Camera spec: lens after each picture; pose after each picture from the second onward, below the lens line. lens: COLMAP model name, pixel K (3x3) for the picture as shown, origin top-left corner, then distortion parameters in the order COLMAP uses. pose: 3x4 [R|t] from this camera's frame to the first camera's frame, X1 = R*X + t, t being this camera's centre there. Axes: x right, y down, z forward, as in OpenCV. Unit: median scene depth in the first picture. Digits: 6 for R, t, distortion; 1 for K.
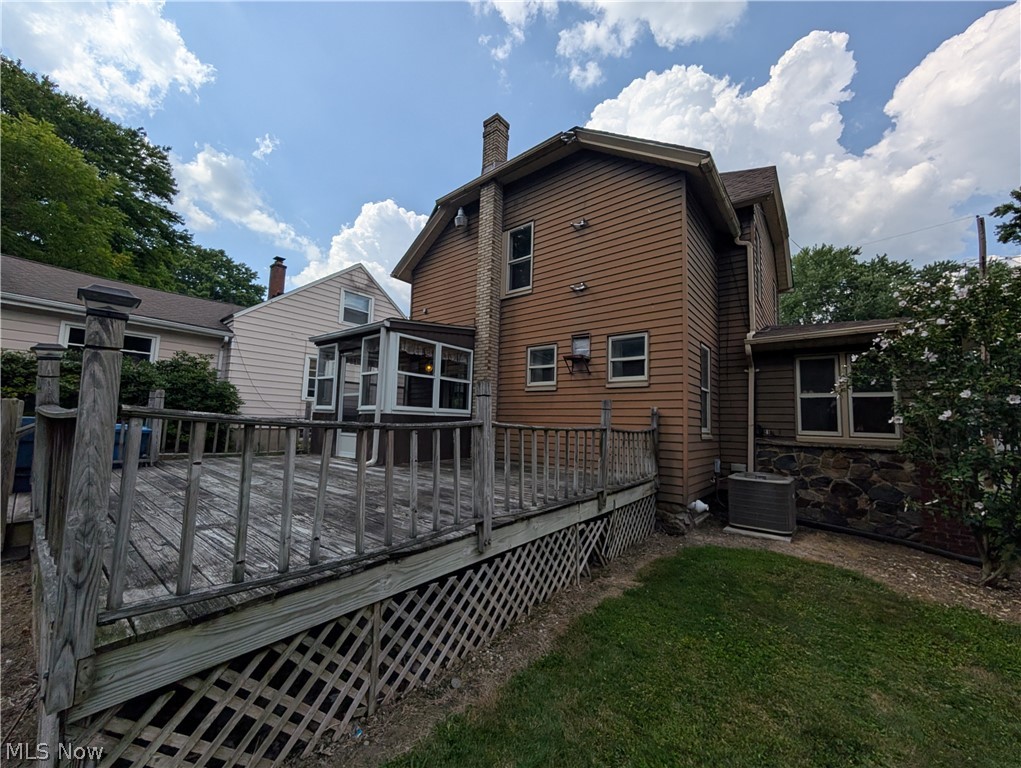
lens RADIAL K [[393.1, 0, 509.3], [0, 393.1, 389.3], [0, 0, 1]] dist [0.006549, -0.004659]
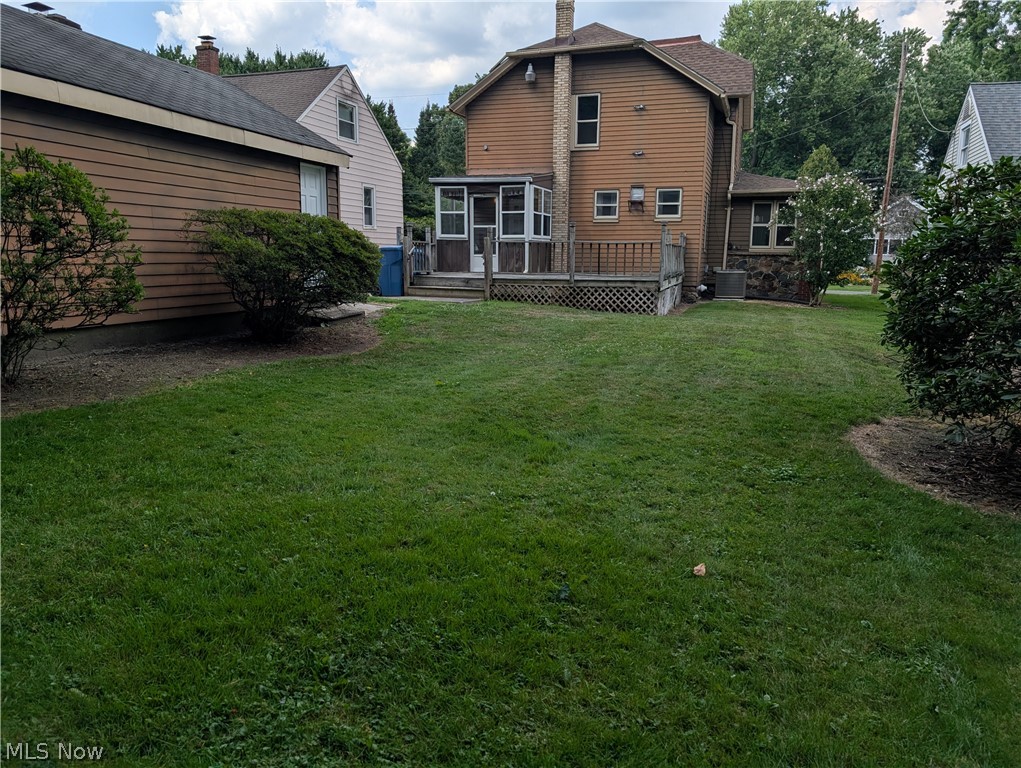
lens RADIAL K [[745.8, 0, 510.8], [0, 745.8, 376.1], [0, 0, 1]] dist [0.047584, -0.052546]
pose [[0.939277, -0.075407, 0.334772, -1.324820], [-0.011048, 0.968407, 0.249131, -0.141701], [-0.342981, -0.237702, 0.908769, -1.673913]]
